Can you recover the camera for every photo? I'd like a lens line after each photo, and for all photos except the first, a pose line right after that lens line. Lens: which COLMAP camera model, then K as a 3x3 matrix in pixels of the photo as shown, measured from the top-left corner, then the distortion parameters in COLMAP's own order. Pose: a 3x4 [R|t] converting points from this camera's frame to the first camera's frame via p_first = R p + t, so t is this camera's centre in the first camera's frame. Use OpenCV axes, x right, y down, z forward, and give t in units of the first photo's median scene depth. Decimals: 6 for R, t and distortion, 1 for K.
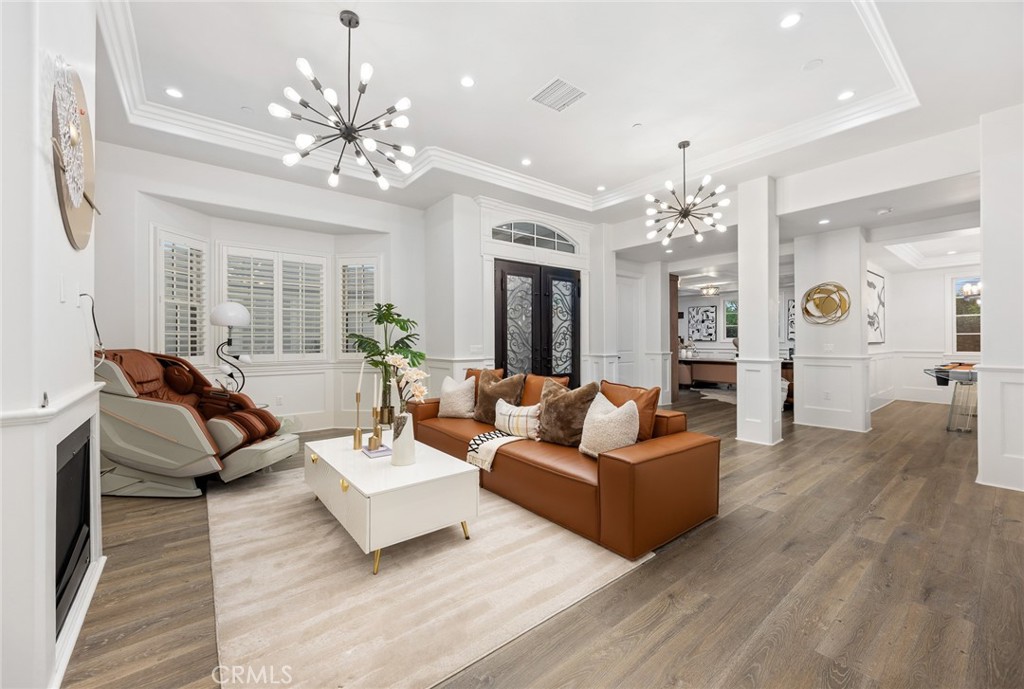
lens RADIAL K [[409.0, 0, 508.7], [0, 409.0, 343.0], [0, 0, 1]] dist [0.000994, 0.000632]
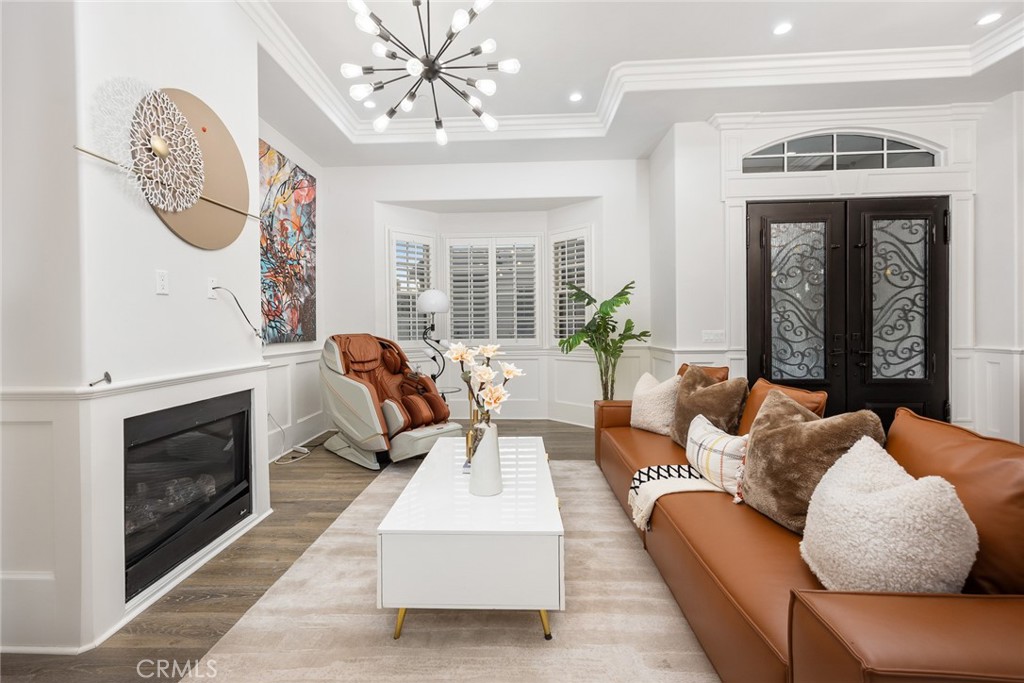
lens RADIAL K [[414.8, 0, 515.7], [0, 414.8, 332.4], [0, 0, 1]] dist [0.008003, 0.000317]
pose [[0.752146, 0.004569, -0.658981, 0.143922], [0.003952, 0.999927, 0.011445, -0.000495], [0.658985, -0.011213, 0.752072, 0.247415]]
